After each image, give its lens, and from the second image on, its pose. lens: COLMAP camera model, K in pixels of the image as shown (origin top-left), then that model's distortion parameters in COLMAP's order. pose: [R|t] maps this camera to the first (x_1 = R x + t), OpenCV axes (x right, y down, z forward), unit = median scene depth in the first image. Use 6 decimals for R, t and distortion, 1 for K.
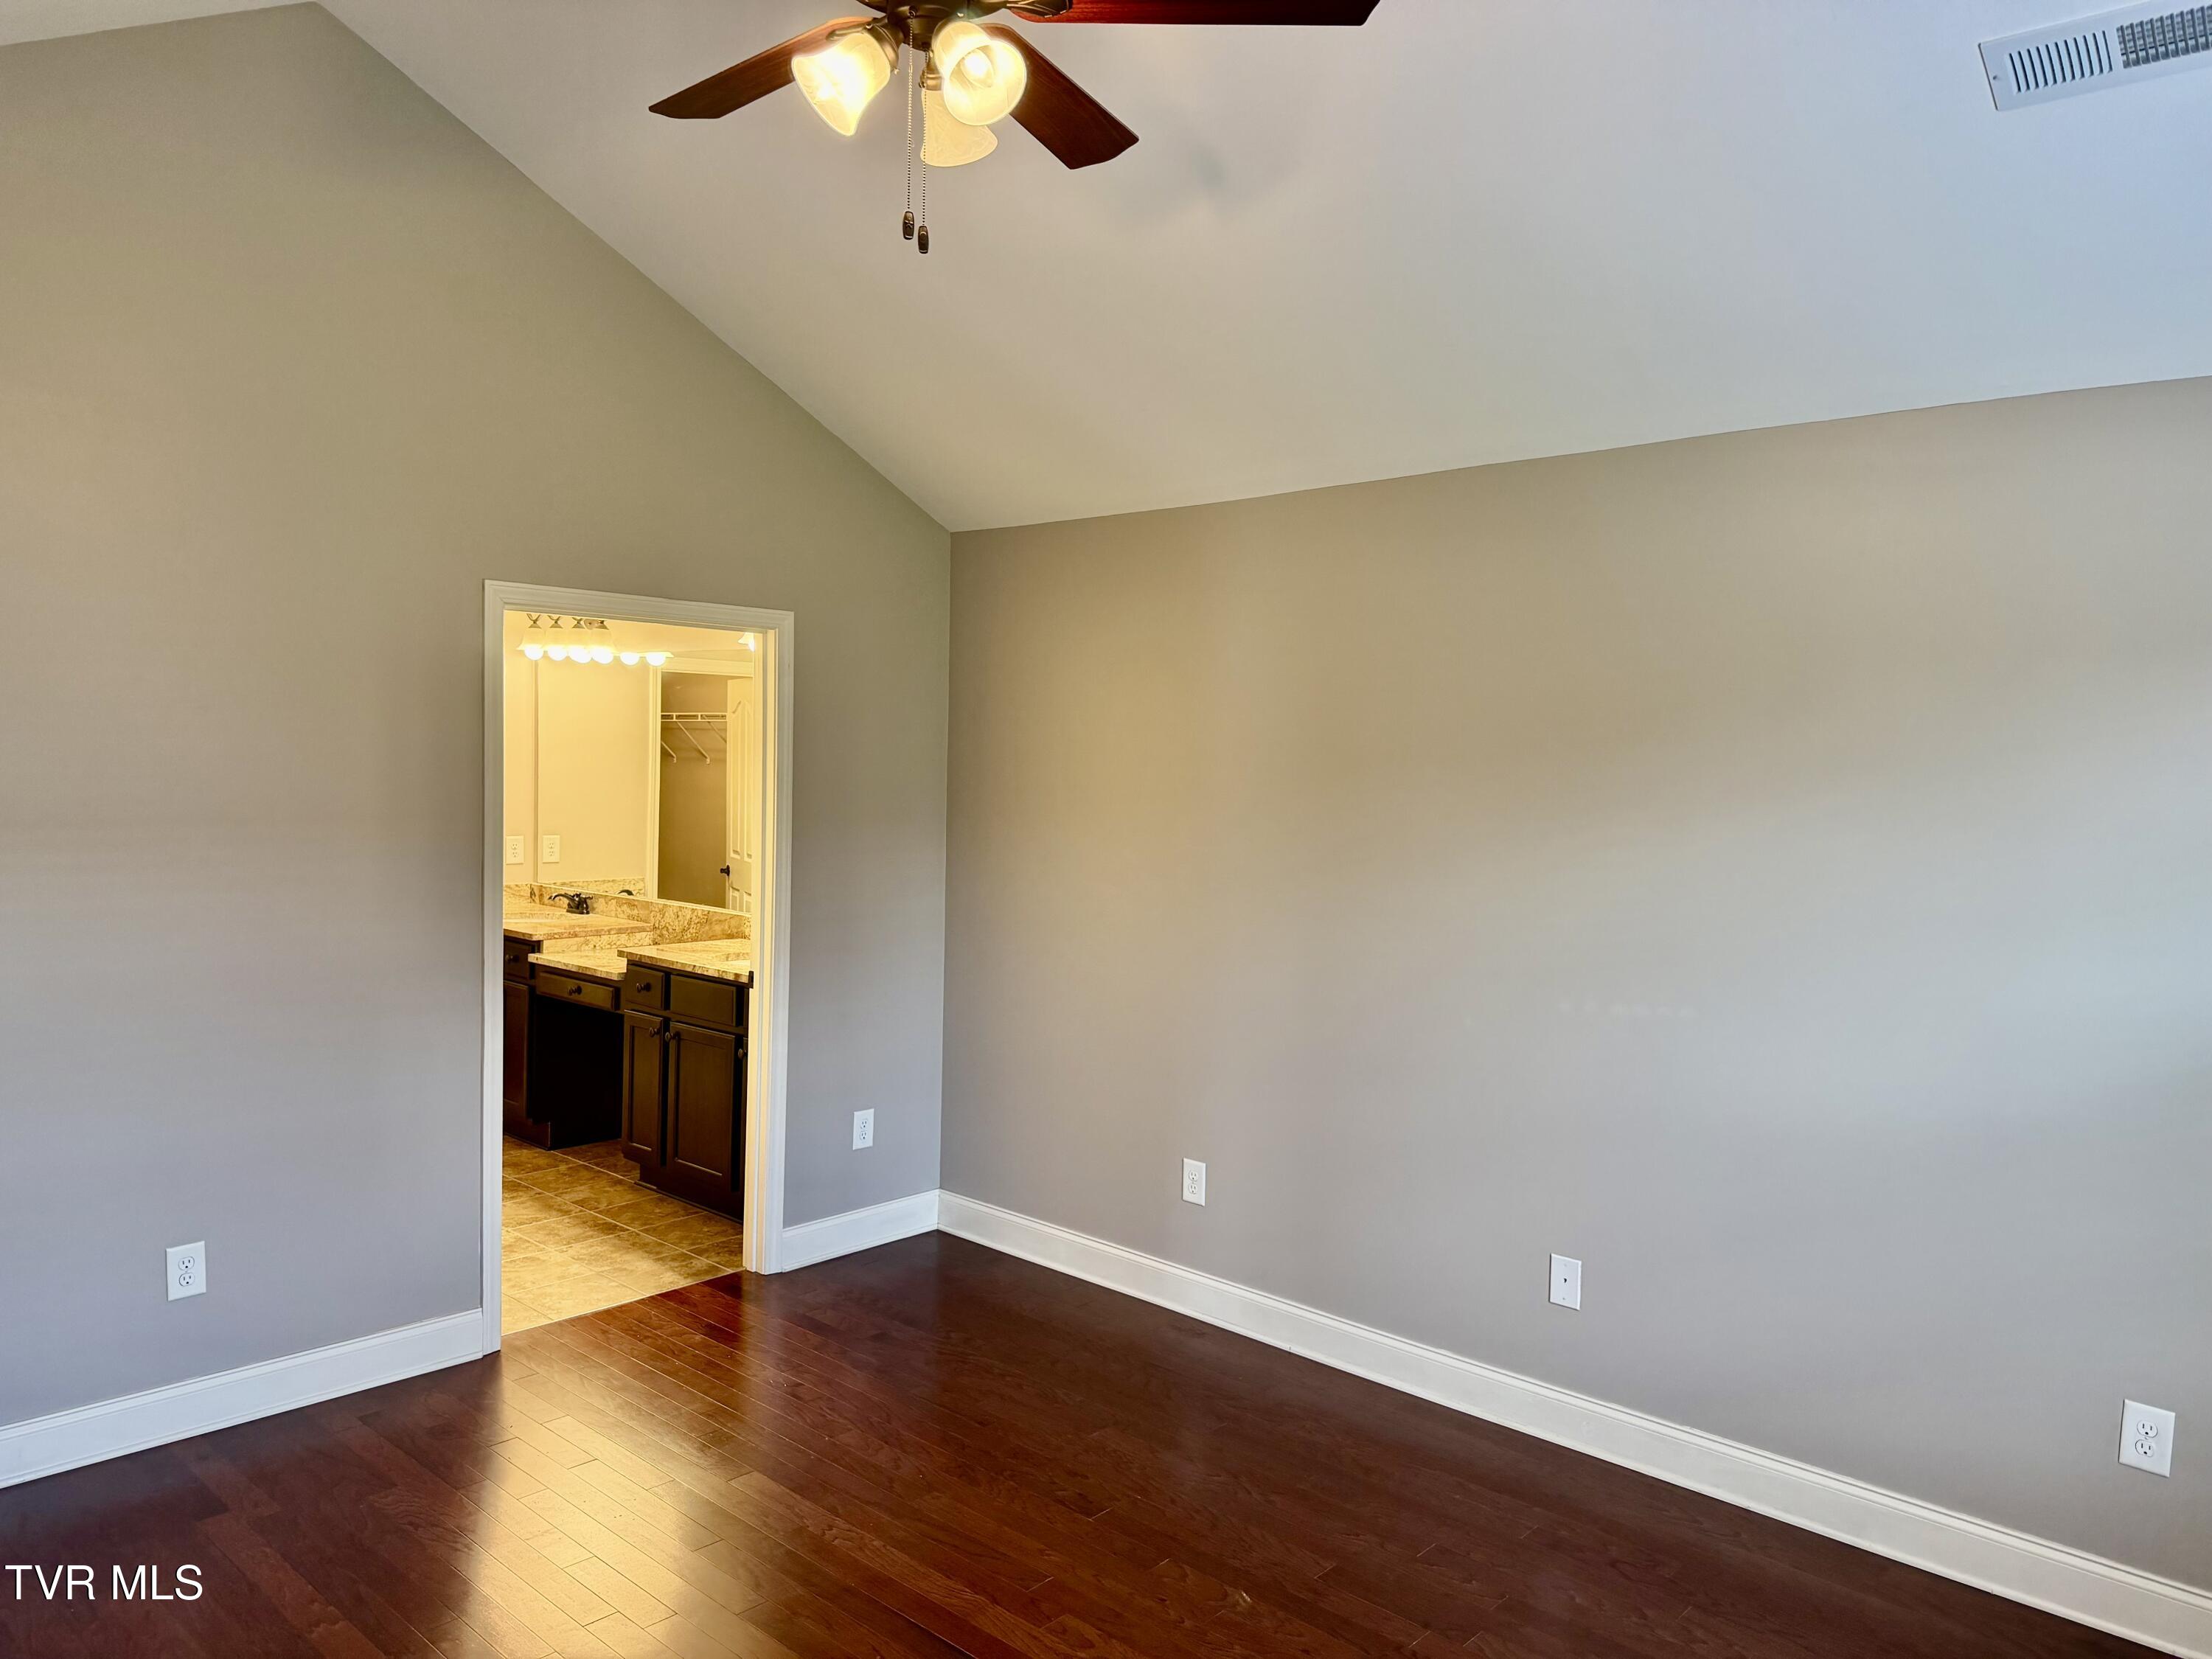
lens RADIAL K [[1578.0, 0, 1107.6], [0, 1578.0, 835.8], [0, 0, 1]] dist [0.124355, -0.178583]
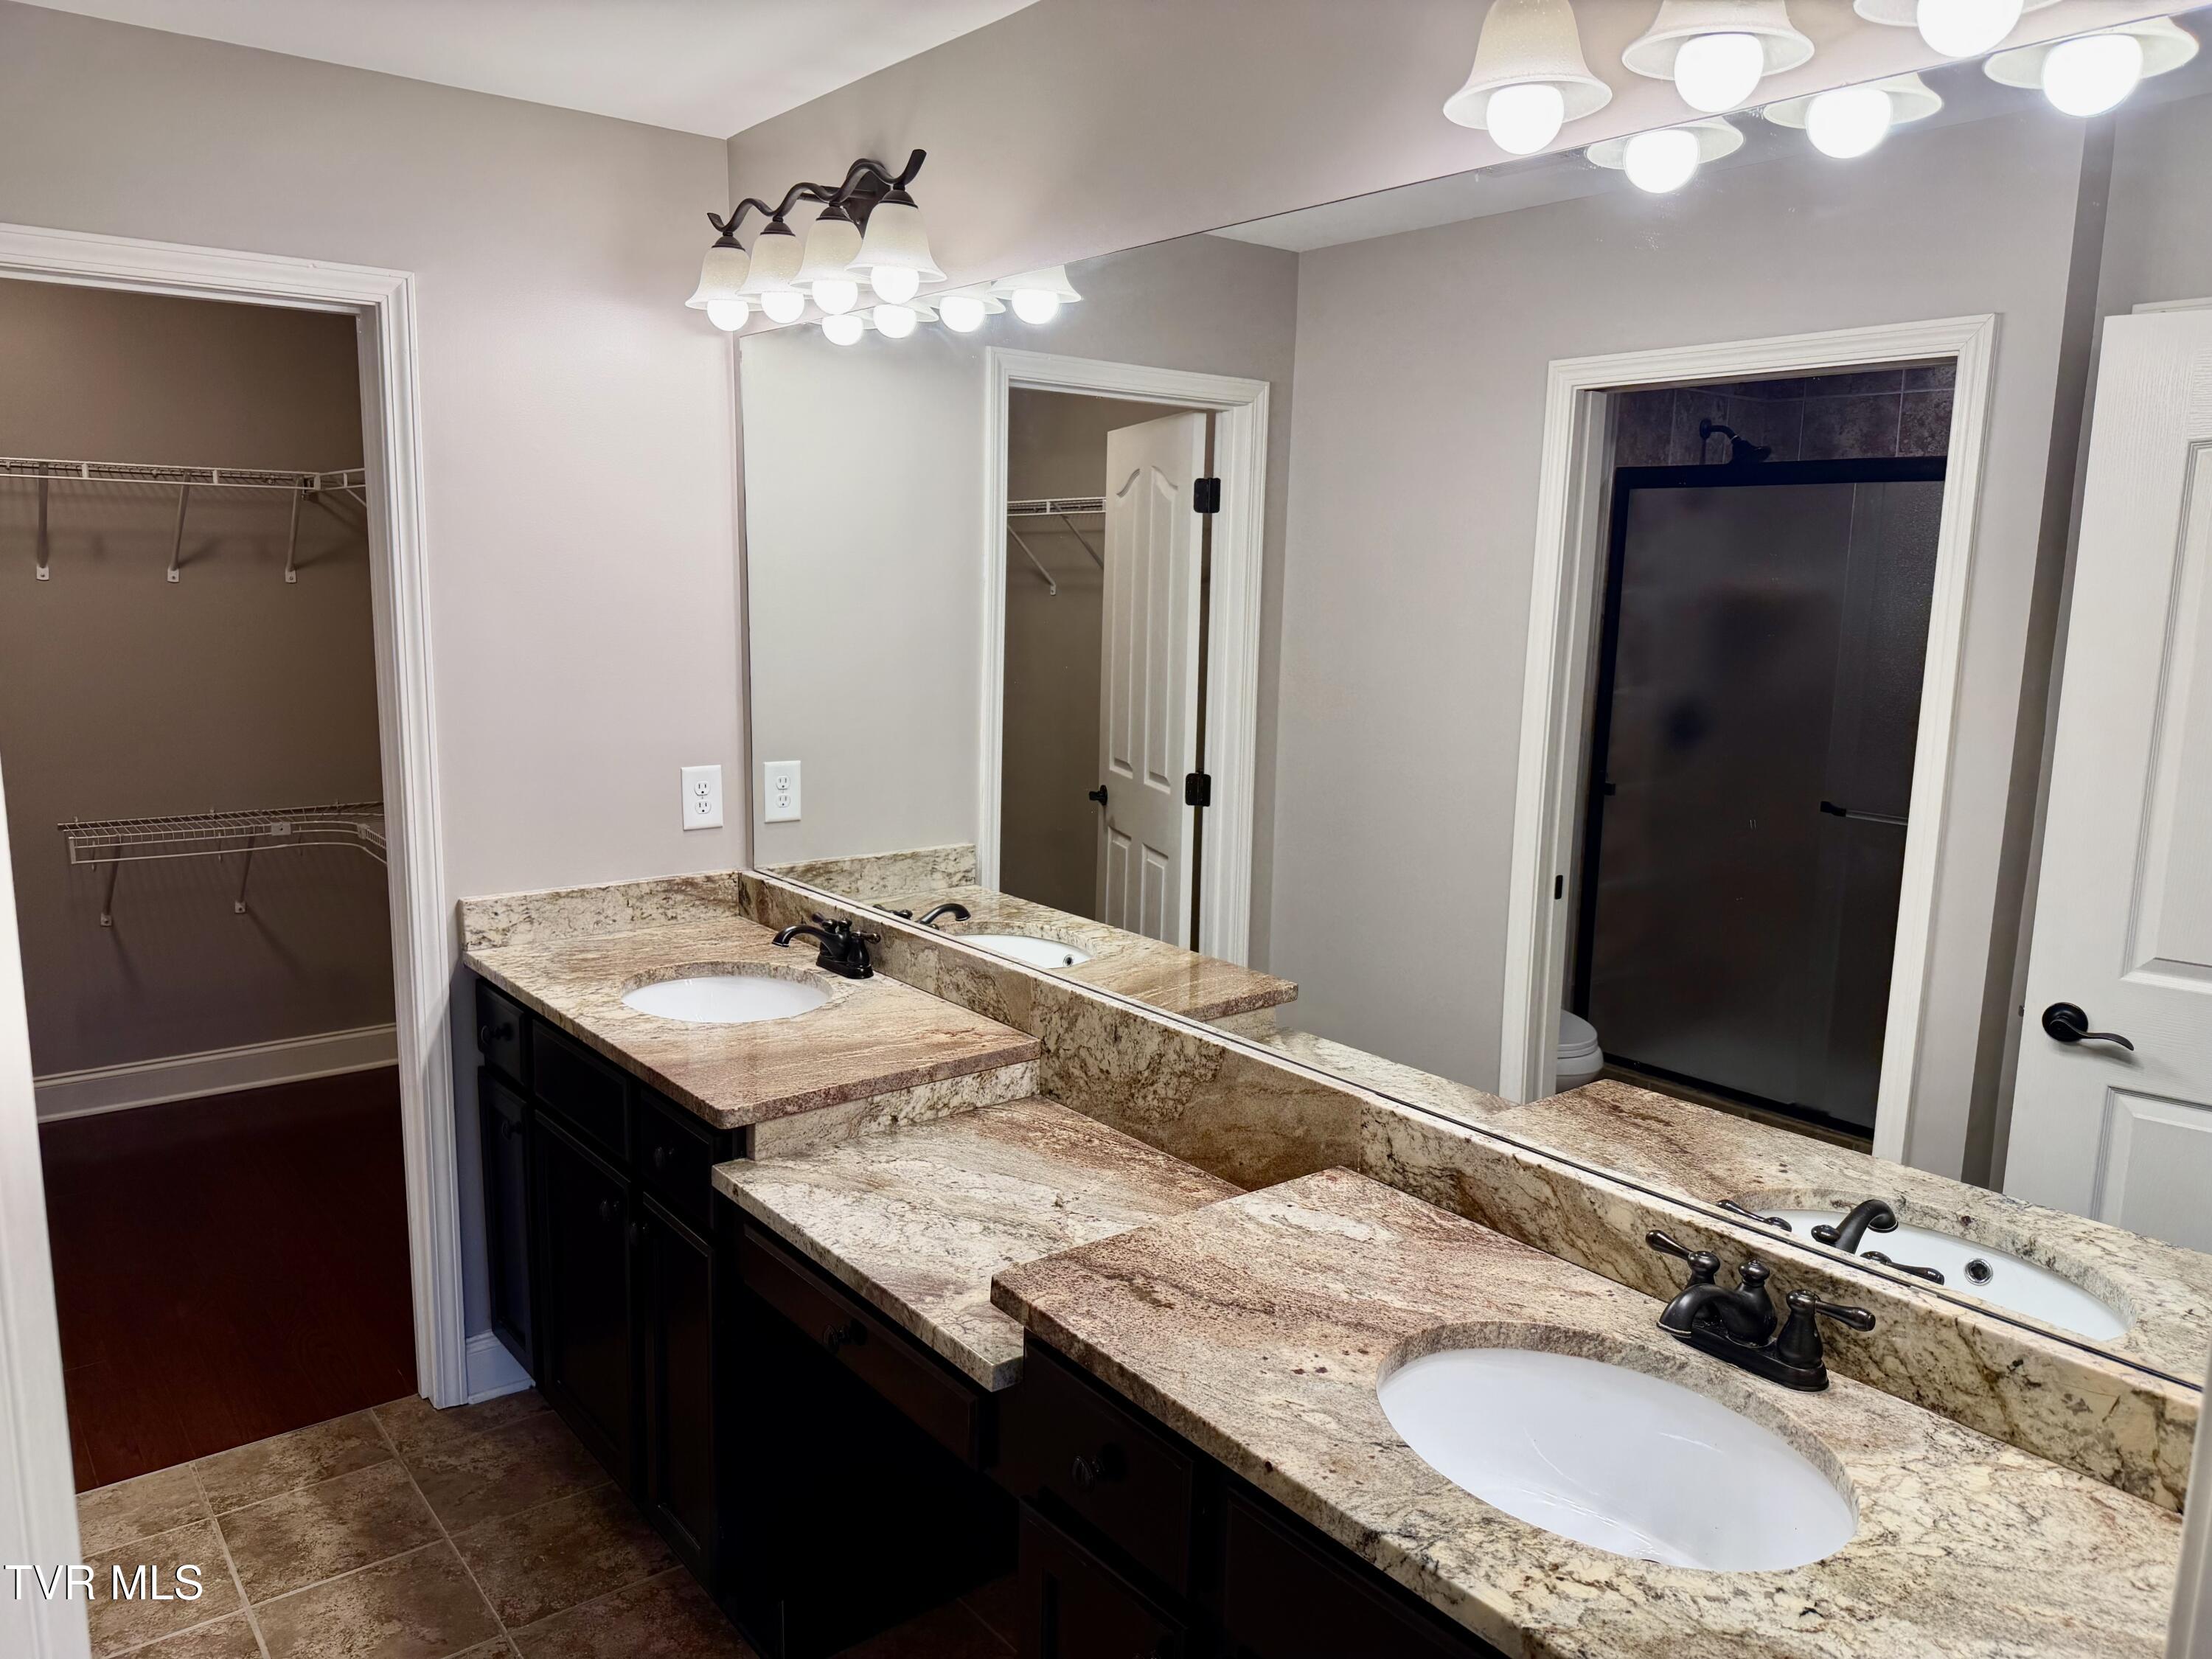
lens RADIAL K [[1578.0, 0, 1107.6], [0, 1578.0, 835.8], [0, 0, 1]] dist [0.124355, -0.178583]
pose [[0.988928, 0.019275, -0.147139, -0.206863], [-0.003408, 0.994217, 0.107339, -0.028761], [0.148357, -0.105650, 0.983274, 0.616866]]
